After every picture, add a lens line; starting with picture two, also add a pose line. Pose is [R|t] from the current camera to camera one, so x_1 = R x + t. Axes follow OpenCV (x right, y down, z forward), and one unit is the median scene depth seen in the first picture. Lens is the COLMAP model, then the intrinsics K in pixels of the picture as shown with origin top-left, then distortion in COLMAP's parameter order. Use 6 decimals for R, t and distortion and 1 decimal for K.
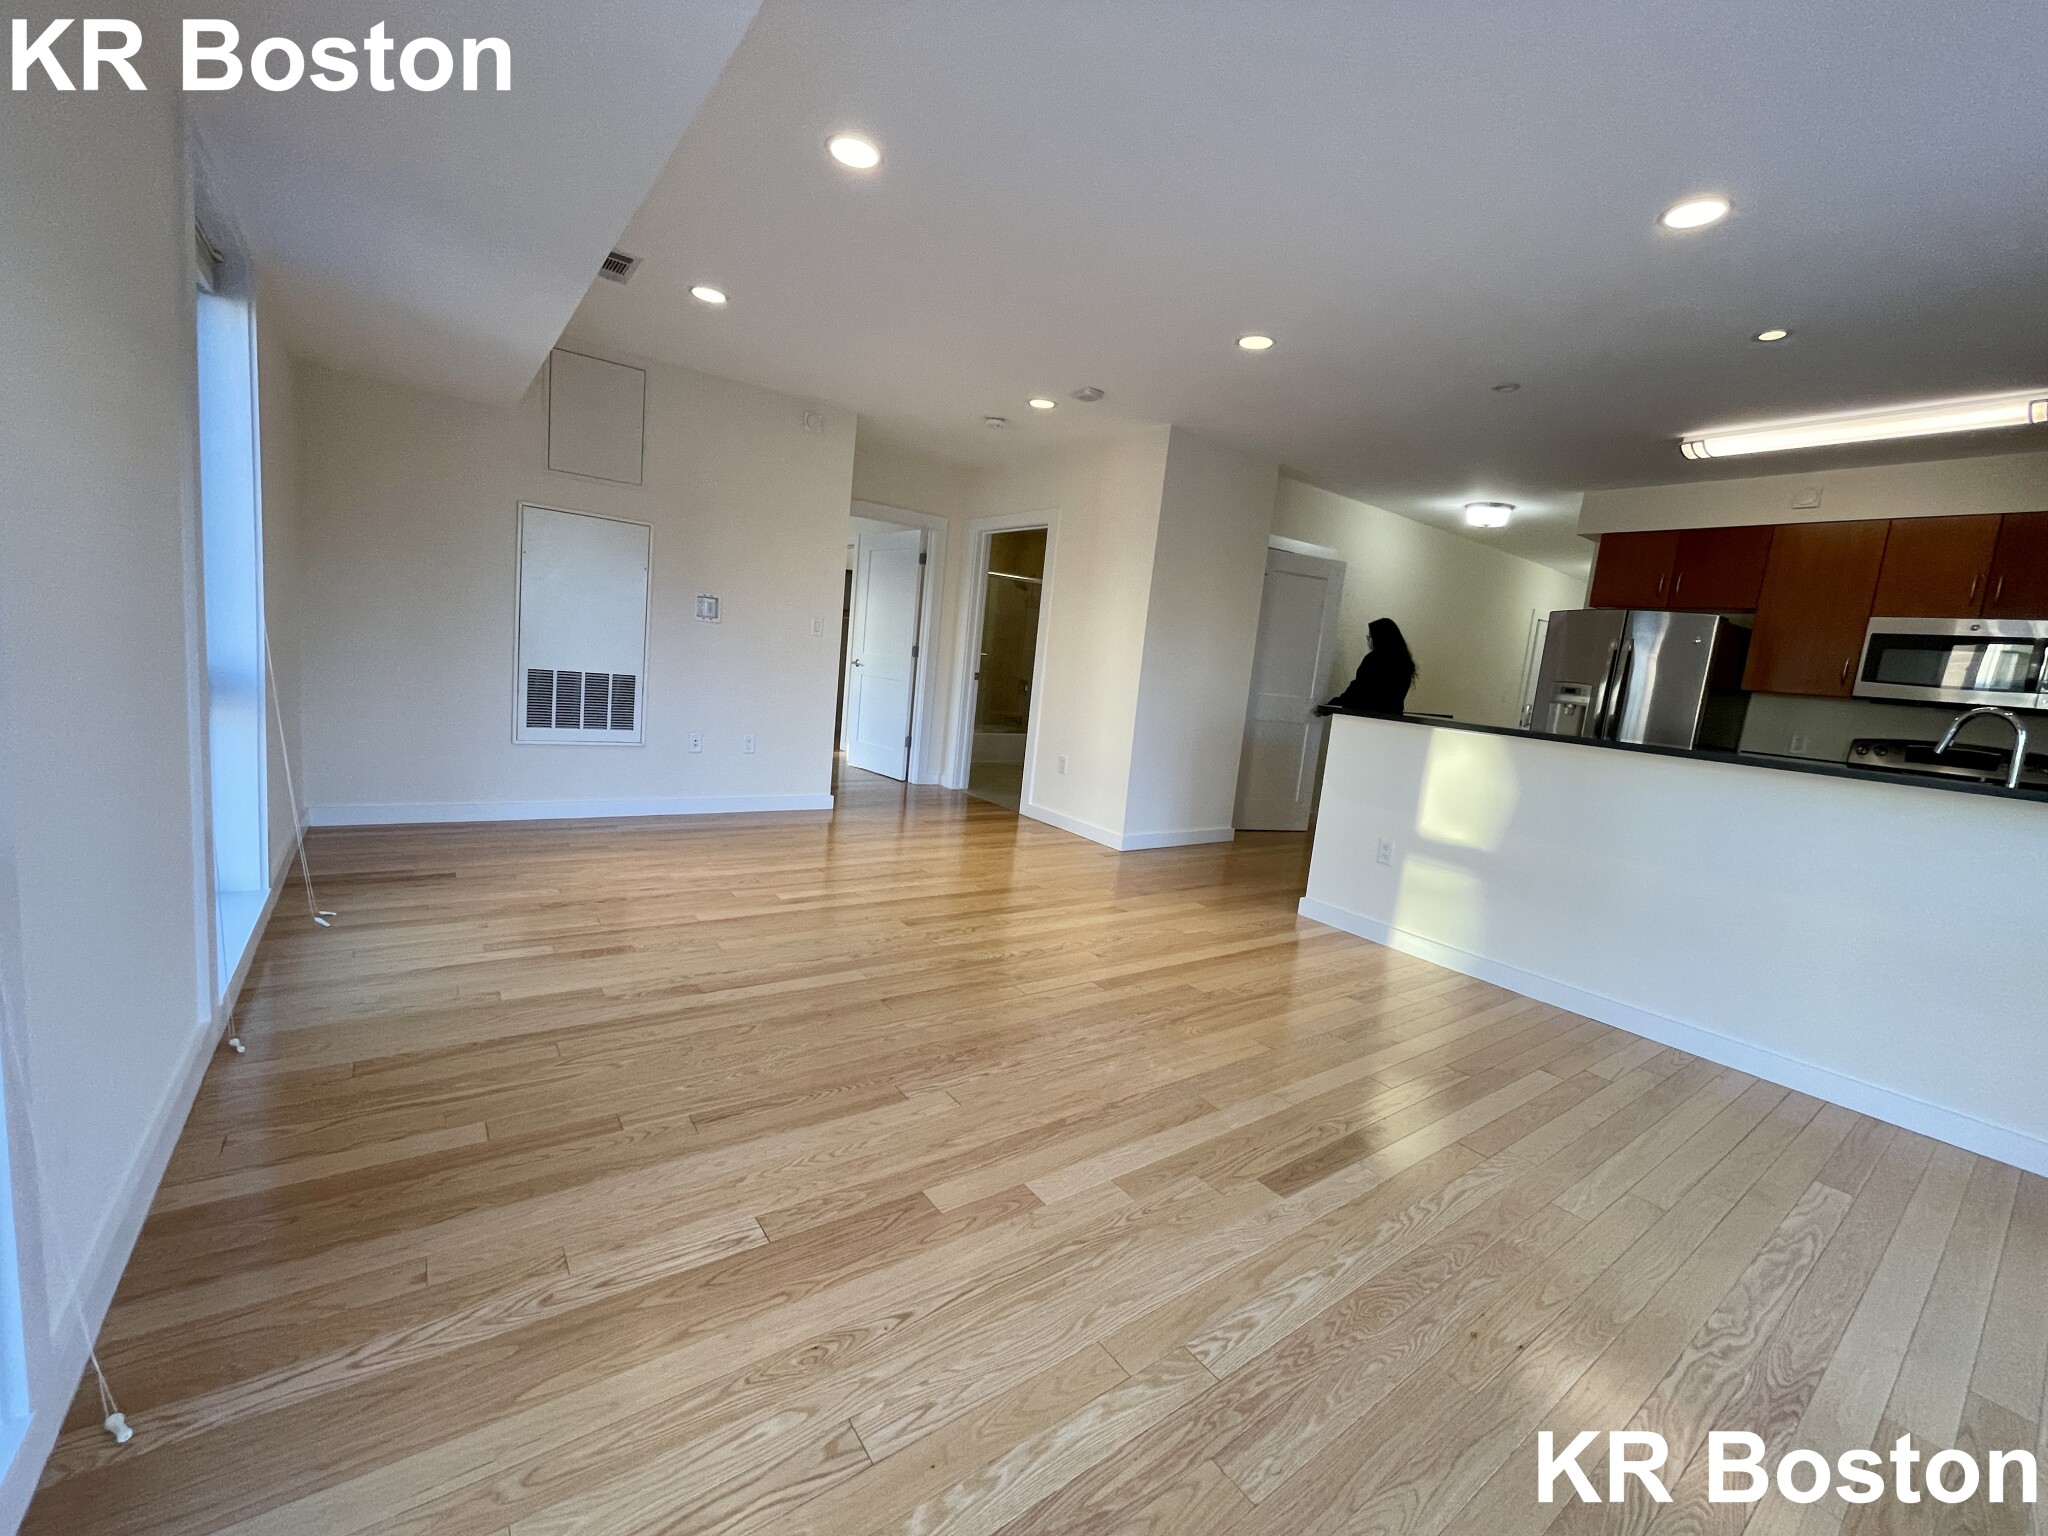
lens RADIAL K [[829.7, 0, 1027.9], [0, 829.7, 766.7], [0, 0, 1]] dist [-0.005964, 0.000744]
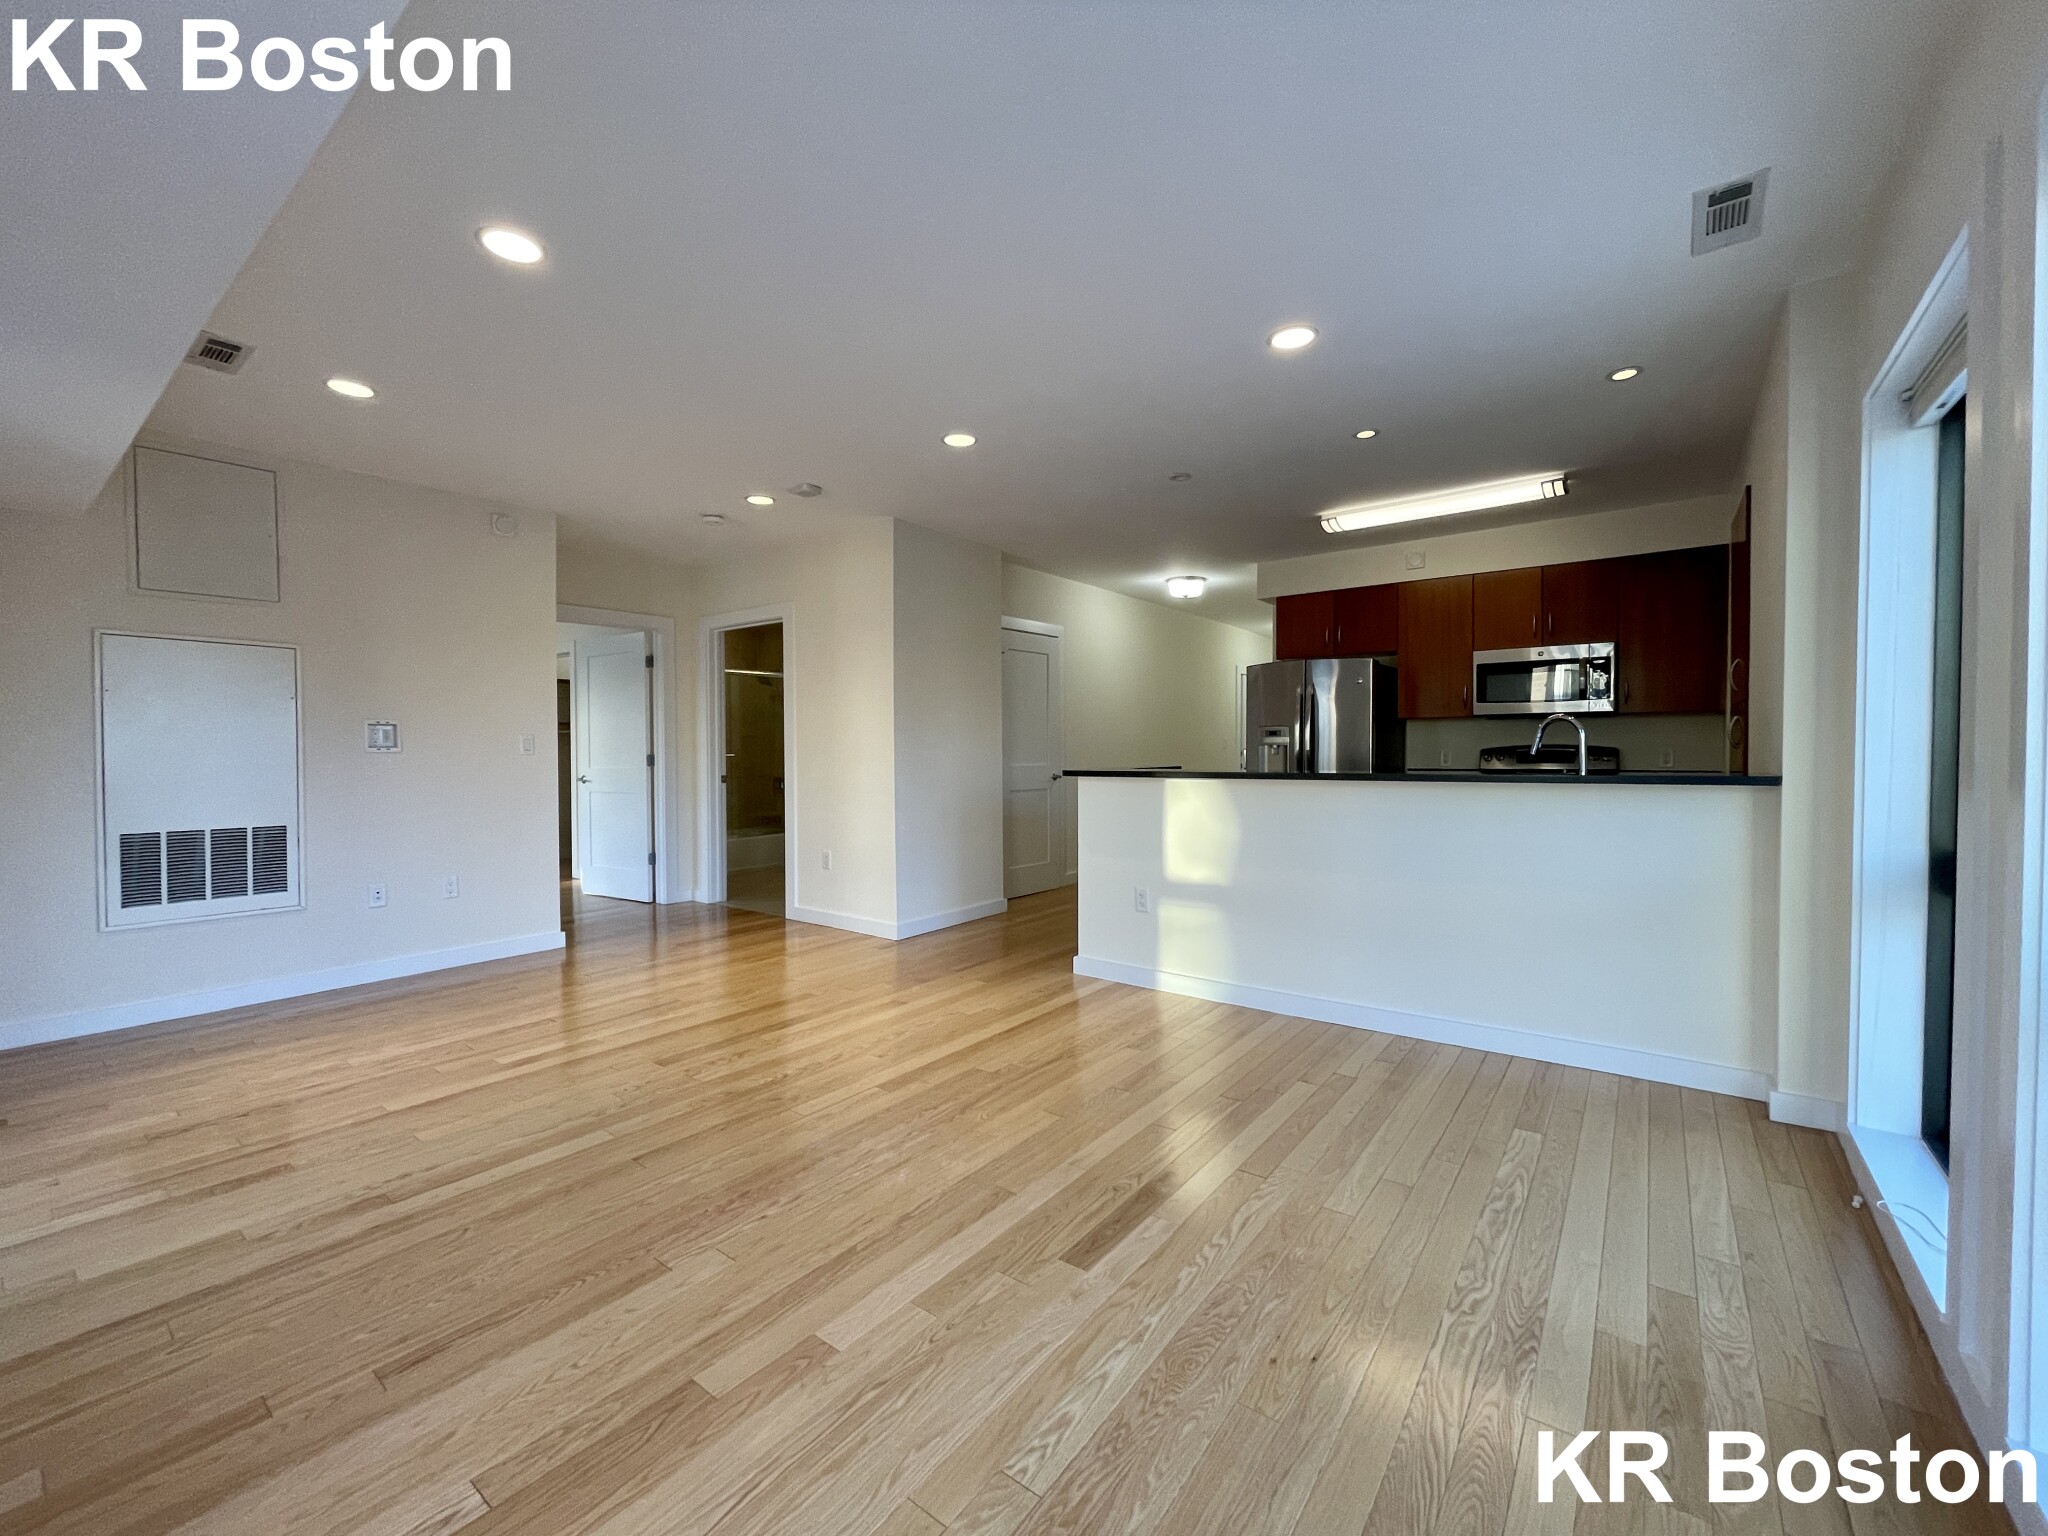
lens RADIAL K [[829.7, 0, 1031.2], [0, 829.7, 768.0], [0, 0, 1]] dist [-0.005964, 0.000744]
pose [[0.953678, -0.108774, 0.280475, 0.018700], [0.135882, 0.987568, -0.079032, 0.000167], [-0.268392, 0.113482, 0.956602, 0.005961]]
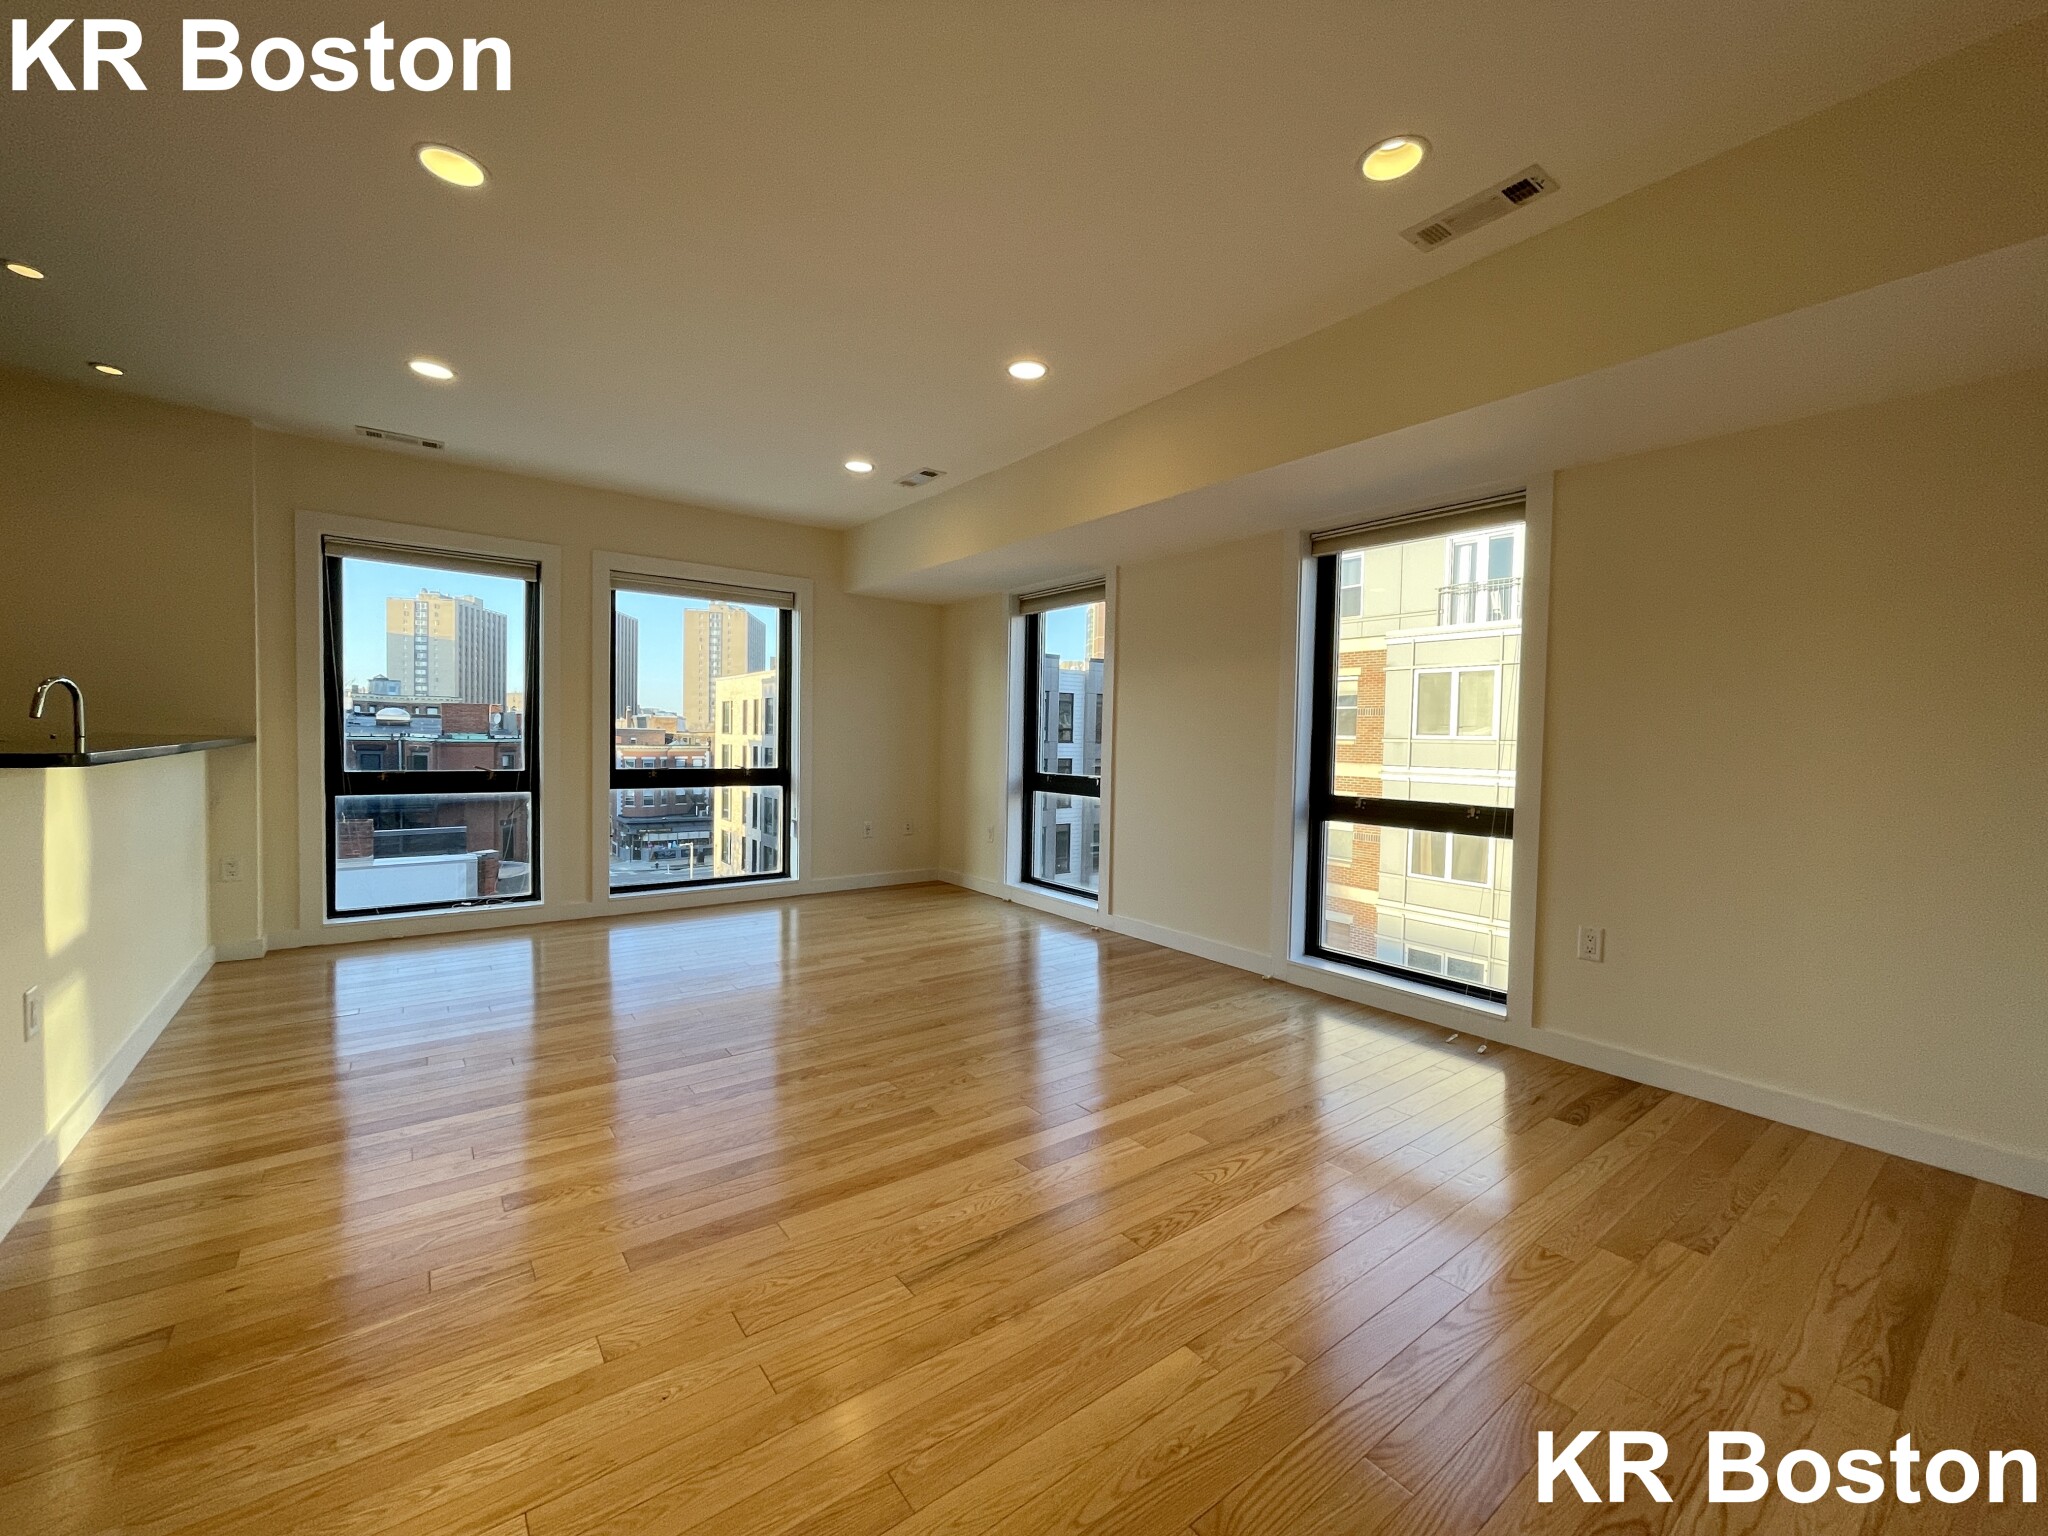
lens RADIAL K [[829.7, 0, 1018.6], [0, 829.7, 766.7], [0, 0, 1]] dist [-0.005964, 0.000744]
pose [[-0.993023, -0.117731, -0.006624, -0.184242], [-0.117228, 0.979600, 0.163222, -0.236622], [-0.012728, 0.162860, -0.986567, 1.696844]]
